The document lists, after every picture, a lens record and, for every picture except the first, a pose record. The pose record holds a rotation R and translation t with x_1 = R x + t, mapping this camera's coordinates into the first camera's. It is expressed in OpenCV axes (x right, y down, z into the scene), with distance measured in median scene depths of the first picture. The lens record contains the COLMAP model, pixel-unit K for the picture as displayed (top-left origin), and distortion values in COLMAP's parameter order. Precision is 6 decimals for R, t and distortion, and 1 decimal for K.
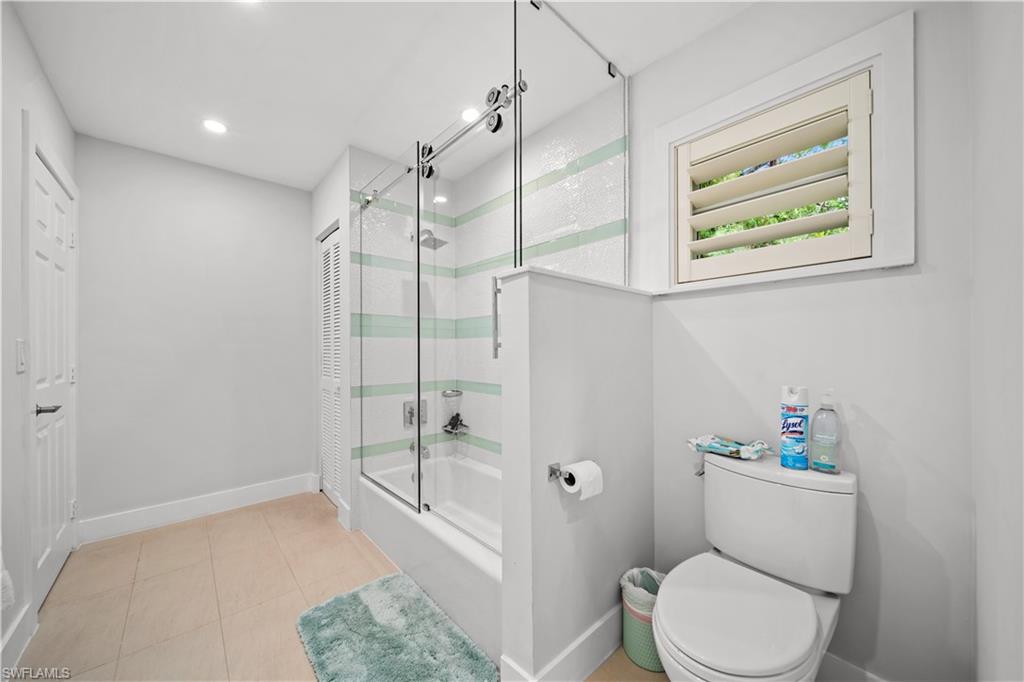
lens RADIAL K [[360.2, 0, 515.6], [0, 360.2, 338.5], [0, 0, 1]] dist [-0.003709, -0.000338]
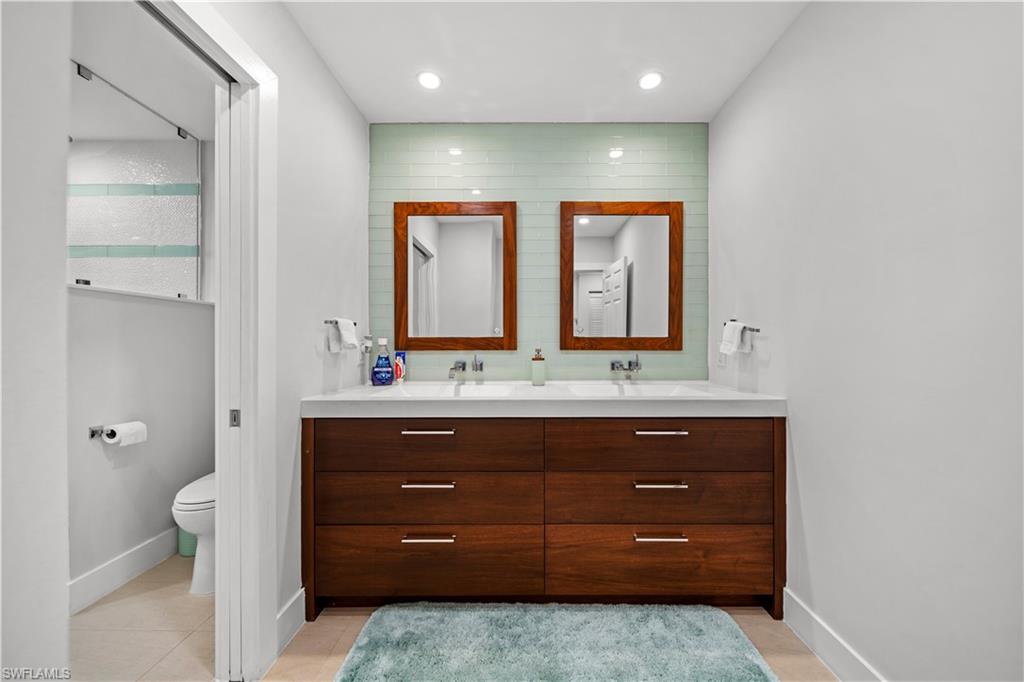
lens RADIAL K [[360.2, 0, 515.6], [0, 360.2, 338.5], [0, 0, 1]] dist [-0.003709, -0.000338]
pose [[0.678307, 0.007412, 0.734742, 0.162670], [-0.016056, 0.999860, 0.004737, -0.018003], [-0.734604, -0.015011, 0.678330, -0.966201]]
